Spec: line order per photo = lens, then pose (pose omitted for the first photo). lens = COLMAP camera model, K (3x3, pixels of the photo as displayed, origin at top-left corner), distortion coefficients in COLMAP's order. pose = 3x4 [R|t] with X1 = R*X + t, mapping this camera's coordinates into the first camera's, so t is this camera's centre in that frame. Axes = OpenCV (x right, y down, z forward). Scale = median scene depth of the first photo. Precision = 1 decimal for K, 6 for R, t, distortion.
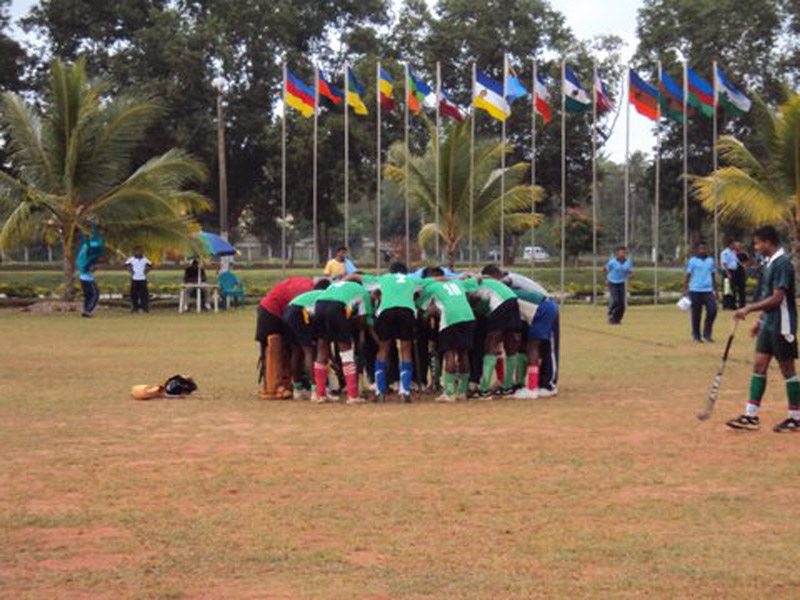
lens RADIAL K [[417.0, 0, 399.5], [0, 417.0, 296.9], [0, 0, 1]] dist [0.009115, -0.002897]
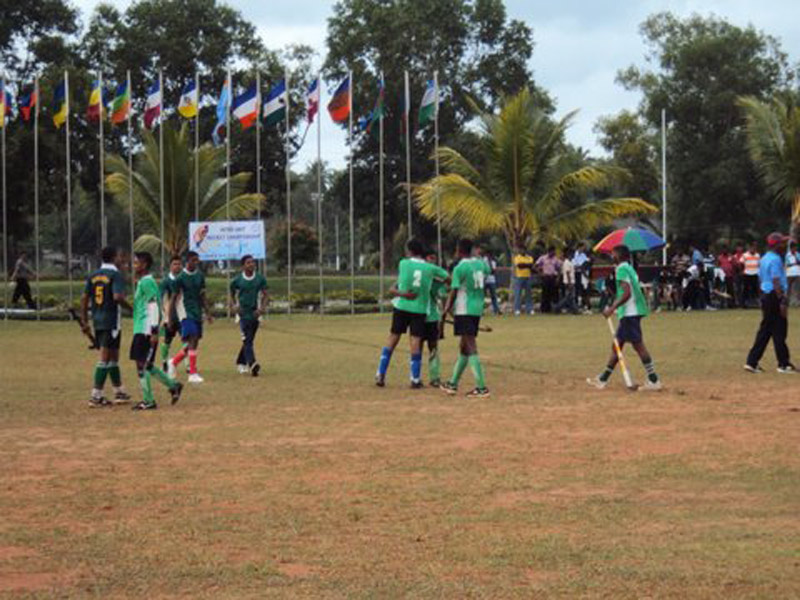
lens RADIAL K [[417.0, 0, 401.0], [0, 417.0, 301.2], [0, 0, 1]] dist [0.009115, -0.002897]
pose [[0.999607, -0.015827, 0.023143, 0.706586], [0.015995, 0.999847, -0.007066, -0.001186], [-0.023027, 0.007434, 0.999707, -0.000399]]
